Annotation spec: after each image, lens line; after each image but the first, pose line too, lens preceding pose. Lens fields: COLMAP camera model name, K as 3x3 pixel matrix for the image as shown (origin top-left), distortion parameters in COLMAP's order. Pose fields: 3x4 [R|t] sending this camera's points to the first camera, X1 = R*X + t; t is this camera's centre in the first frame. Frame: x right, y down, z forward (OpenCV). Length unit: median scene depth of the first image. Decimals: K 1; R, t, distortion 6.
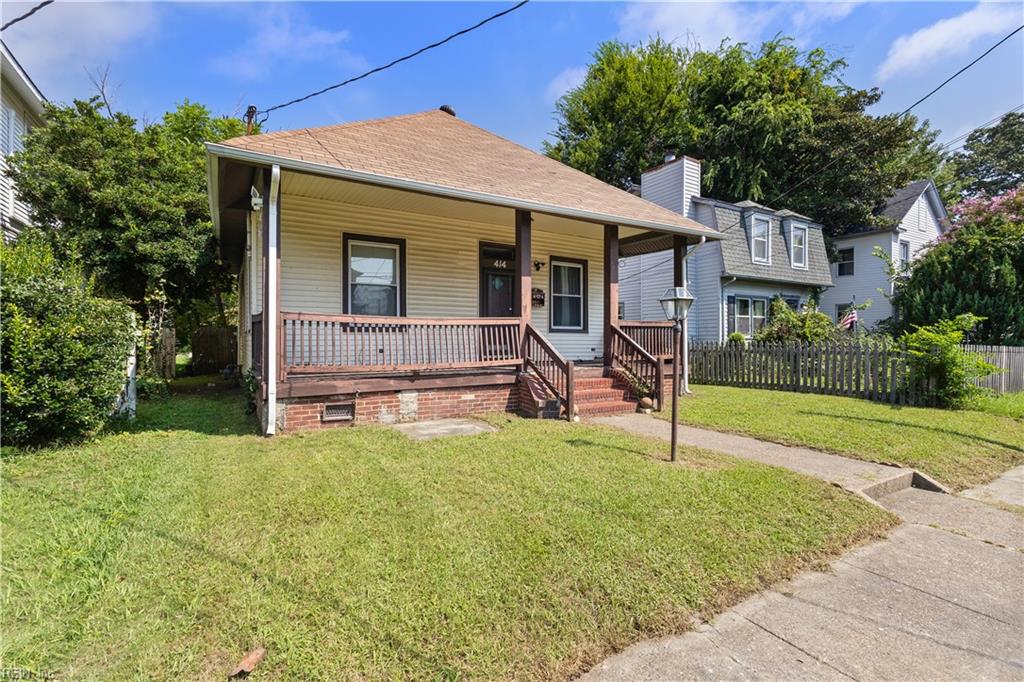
lens RADIAL K [[469.3, 0, 512.0], [0, 469.3, 341.0], [0, 0, 1]] dist [-0.000806, -0.000011]
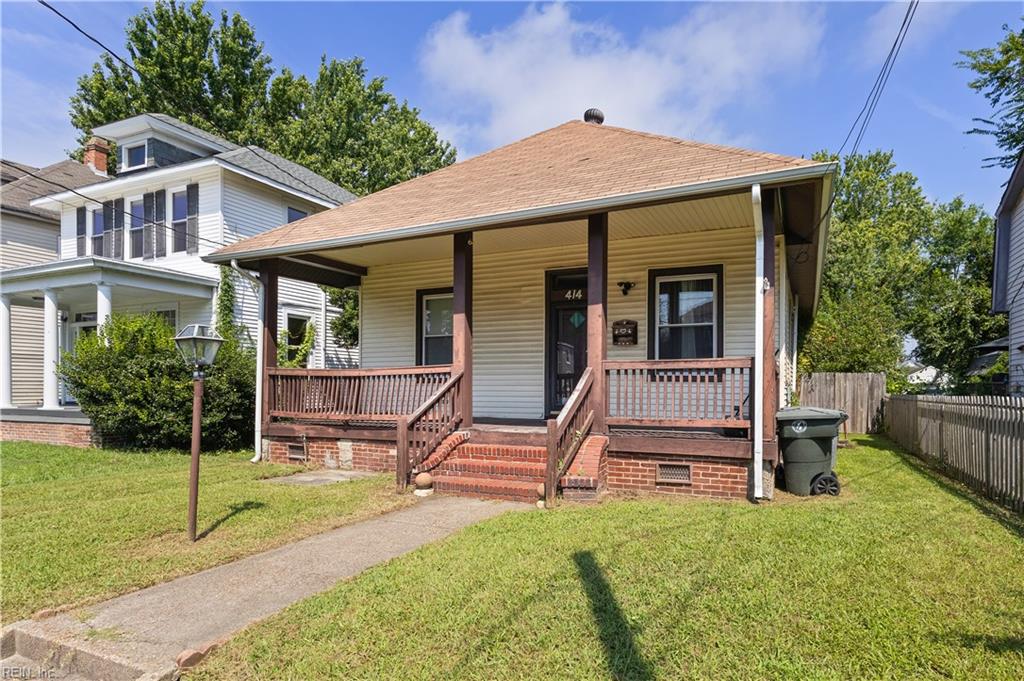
lens RADIAL K [[528.5, 0, 511.7], [0, 528.5, 390.6], [0, 0, 1]] dist [0.001878, 0.000006]
pose [[0.585499, 0.001378, -0.810672, 0.828851], [-0.007102, 0.999969, -0.003430, -0.000878], [0.810642, 0.007766, 0.585491, 0.535933]]
